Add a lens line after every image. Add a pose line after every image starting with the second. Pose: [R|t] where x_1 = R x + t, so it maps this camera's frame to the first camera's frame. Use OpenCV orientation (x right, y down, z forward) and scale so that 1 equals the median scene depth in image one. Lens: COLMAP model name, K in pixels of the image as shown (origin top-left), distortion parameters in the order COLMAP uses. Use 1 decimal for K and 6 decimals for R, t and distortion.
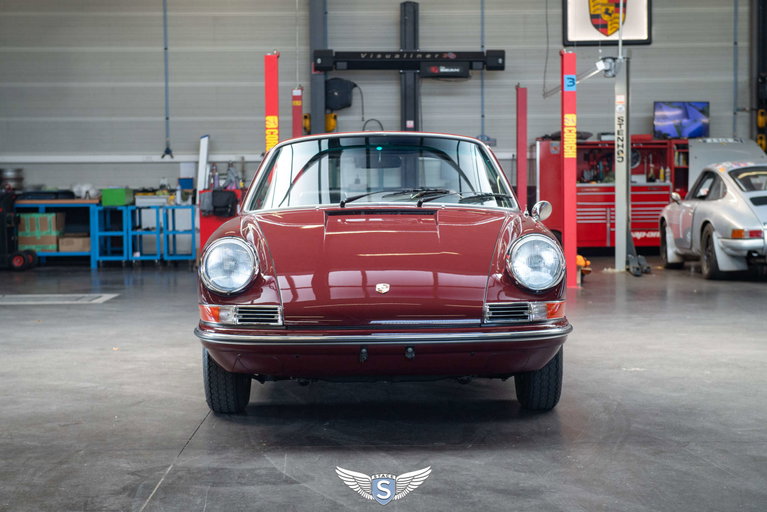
lens RADIAL K [[1403.9, 0, 383.5], [0, 1403.9, 256.0], [0, 0, 1]] dist [0.033691, 0.051499]
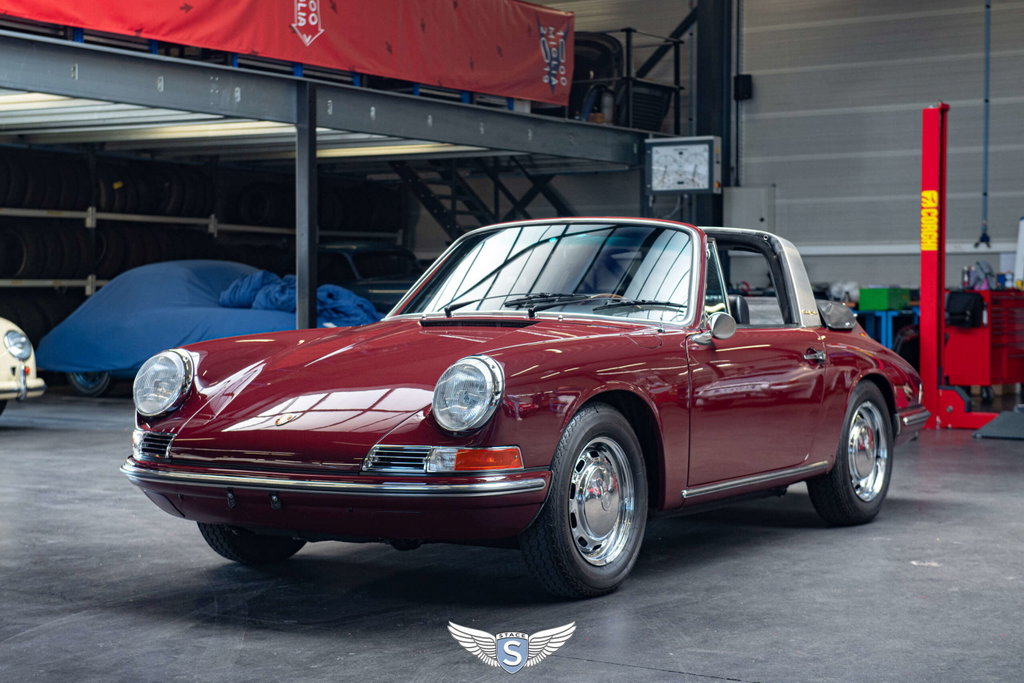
lens RADIAL K [[1808.6, 0, 512.0], [0, 1808.6, 341.5], [0, 0, 1]] dist [0.098681, -0.209329]
pose [[0.824623, 0.022806, -0.565222, 0.228952], [-0.032536, 0.999445, -0.007142, -0.005866], [0.564746, 0.024279, 0.824908, 0.077463]]
